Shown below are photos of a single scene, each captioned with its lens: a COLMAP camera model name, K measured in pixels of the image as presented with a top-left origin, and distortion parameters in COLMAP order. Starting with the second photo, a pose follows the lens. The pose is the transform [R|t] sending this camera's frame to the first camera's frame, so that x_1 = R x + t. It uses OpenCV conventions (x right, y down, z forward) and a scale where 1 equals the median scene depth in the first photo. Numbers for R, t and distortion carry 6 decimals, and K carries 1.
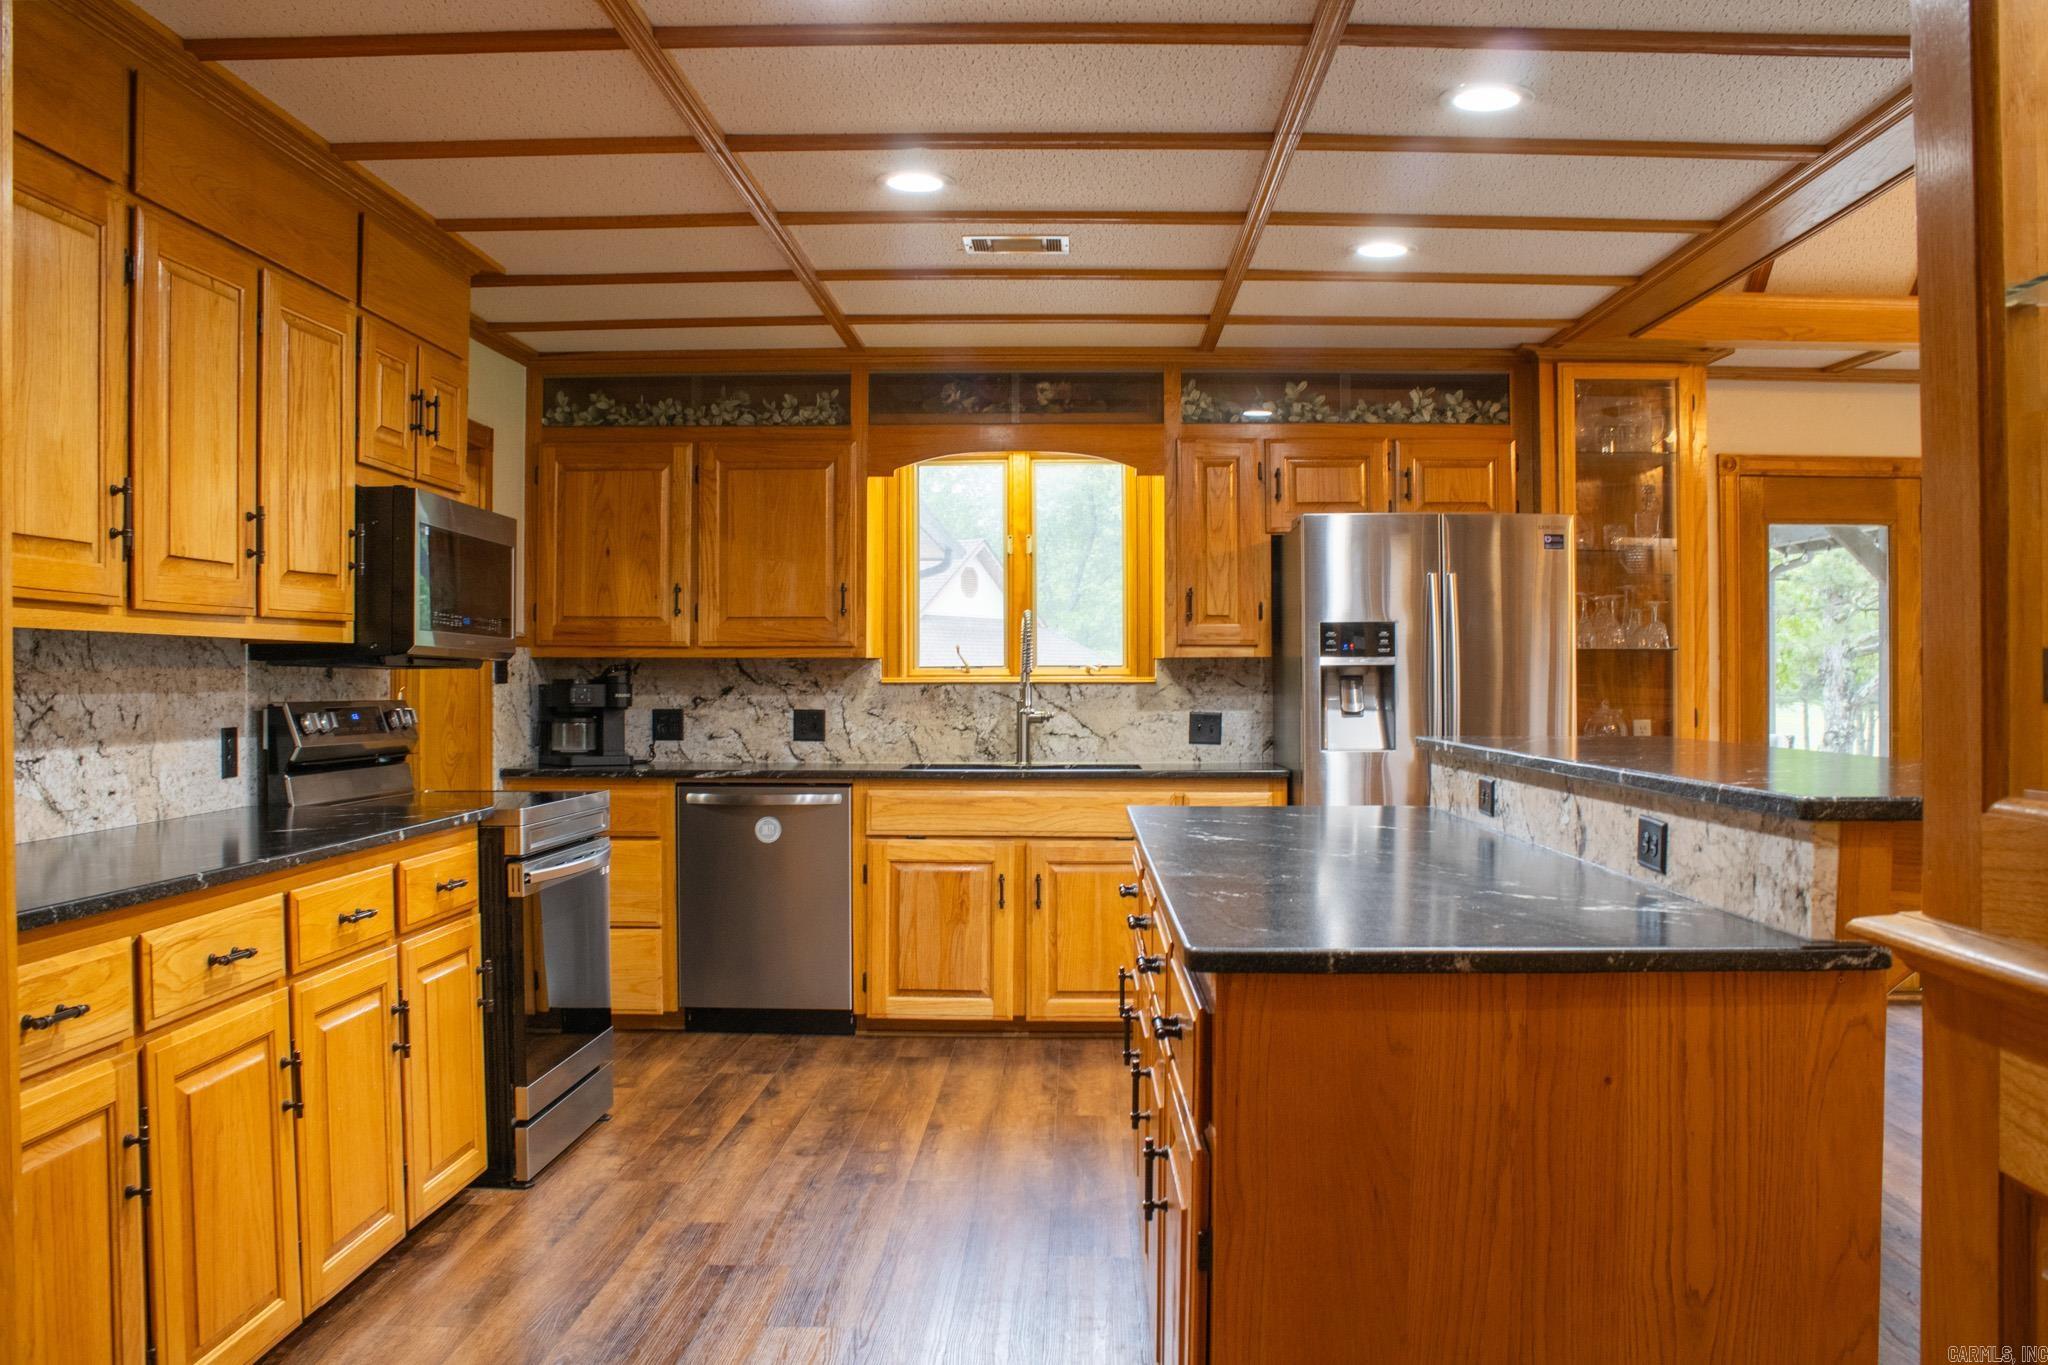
lens RADIAL K [[1703.1, 0, 1038.3], [0, 1703.1, 673.4], [0, 0, 1]] dist [-0.175153, 0.156057]
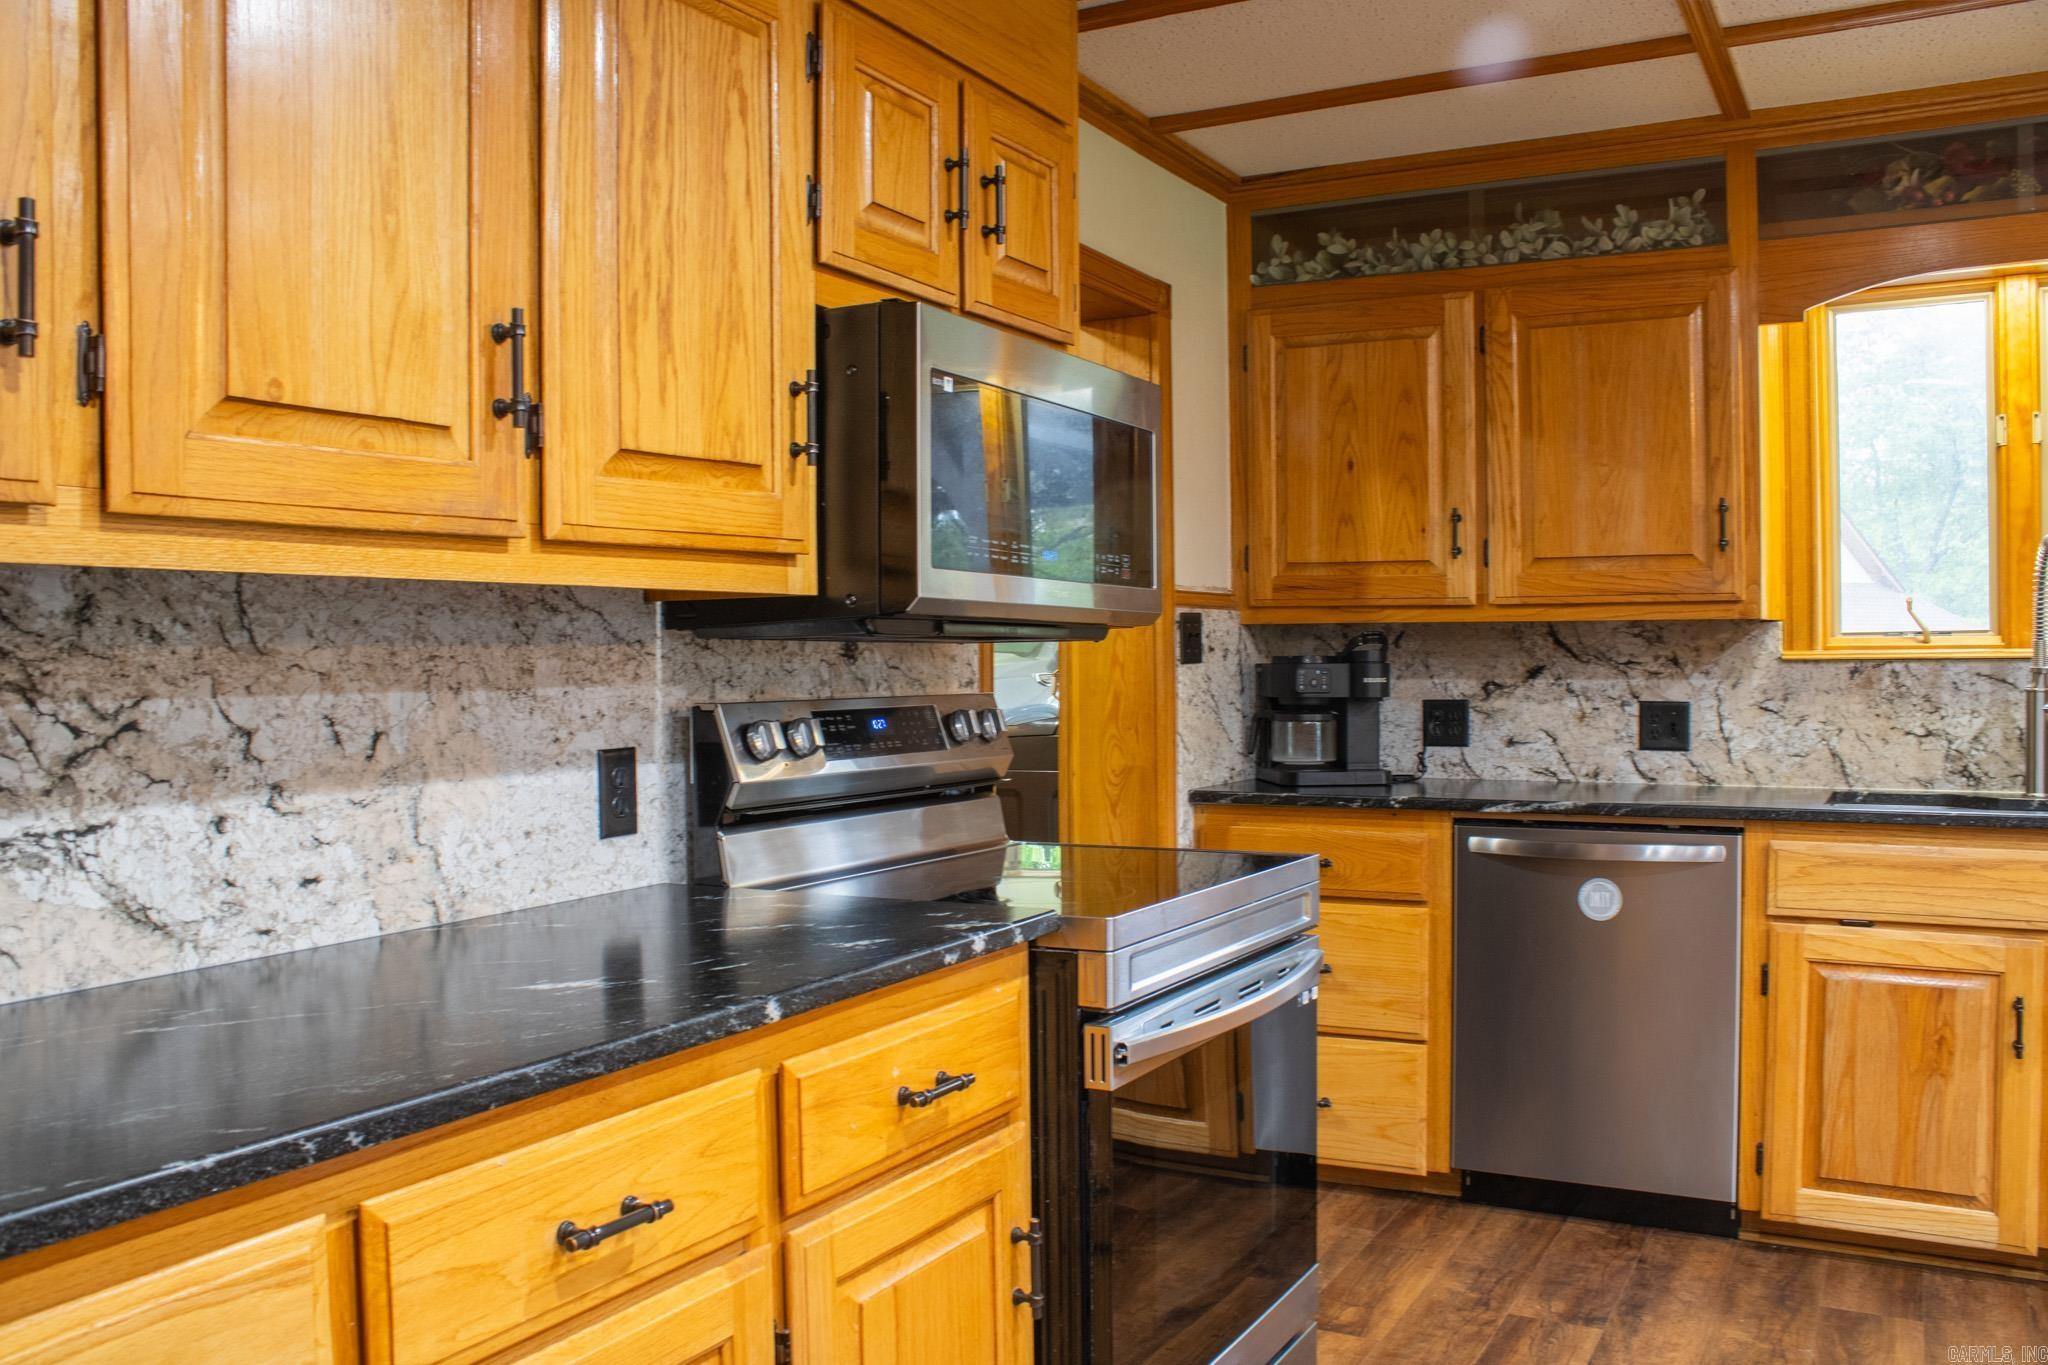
lens RADIAL K [[1703.1, 0, 1038.3], [0, 1703.1, 673.4], [0, 0, 1]] dist [-0.175153, 0.156057]
pose [[0.890475, -0.001379, -0.455029, -0.061997], [0.008477, 0.999872, 0.013561, 0.000196], [0.454952, -0.015933, 0.890373, 0.349525]]
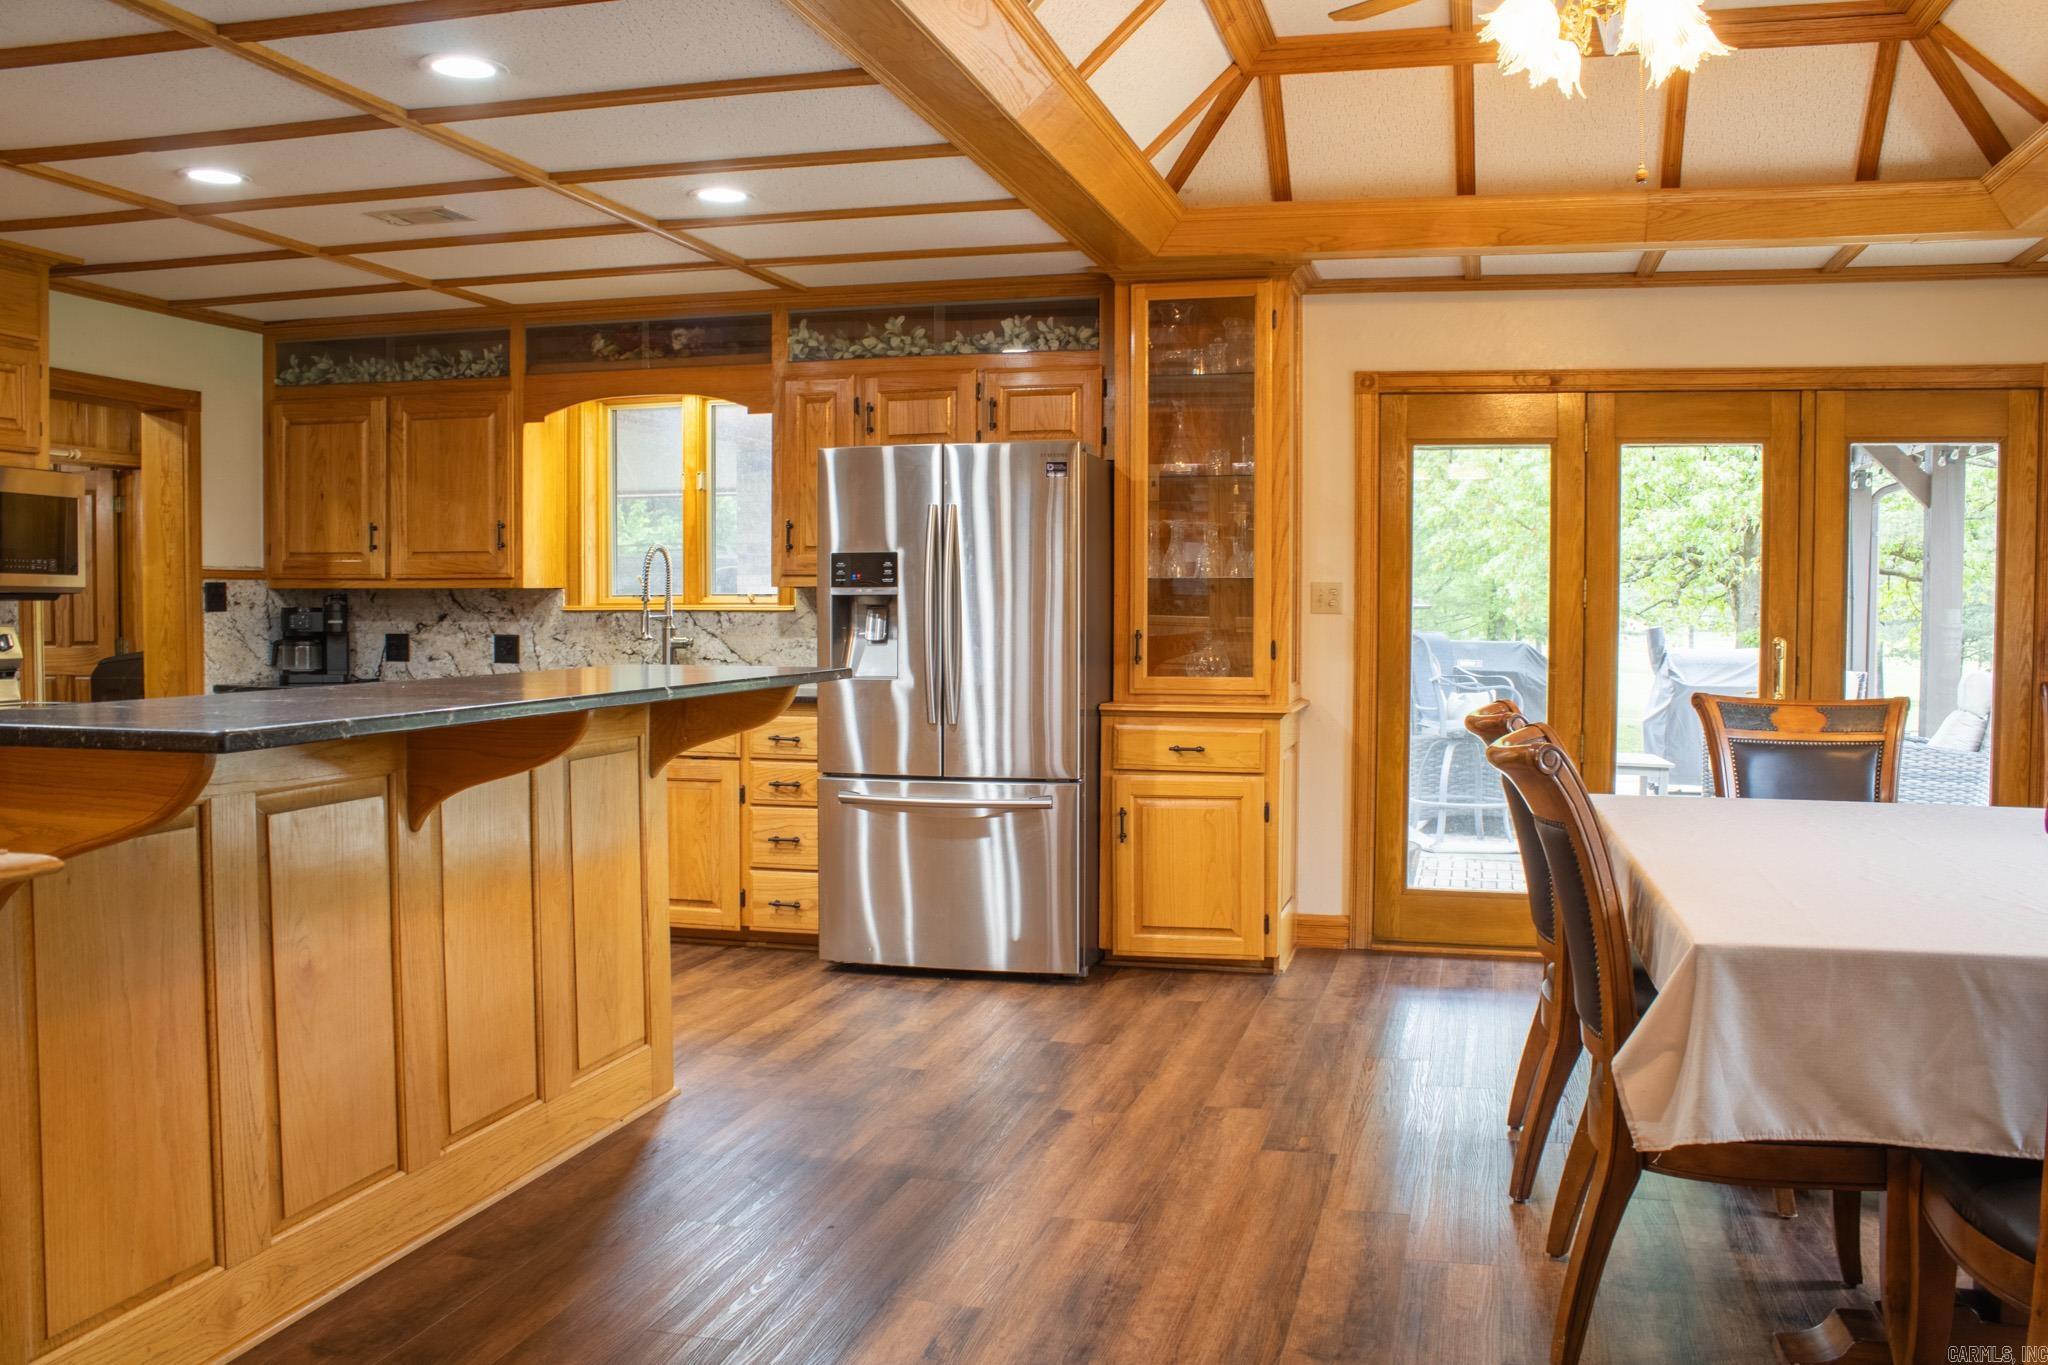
lens RADIAL K [[1703.1, 0, 1038.3], [0, 1703.1, 673.4], [0, 0, 1]] dist [-0.175153, 0.156057]
pose [[0.973460, 0.012290, -0.228525, 0.474819], [-0.002048, 0.998985, 0.044999, -0.003489], [0.228846, -0.043337, 0.972497, 0.018237]]
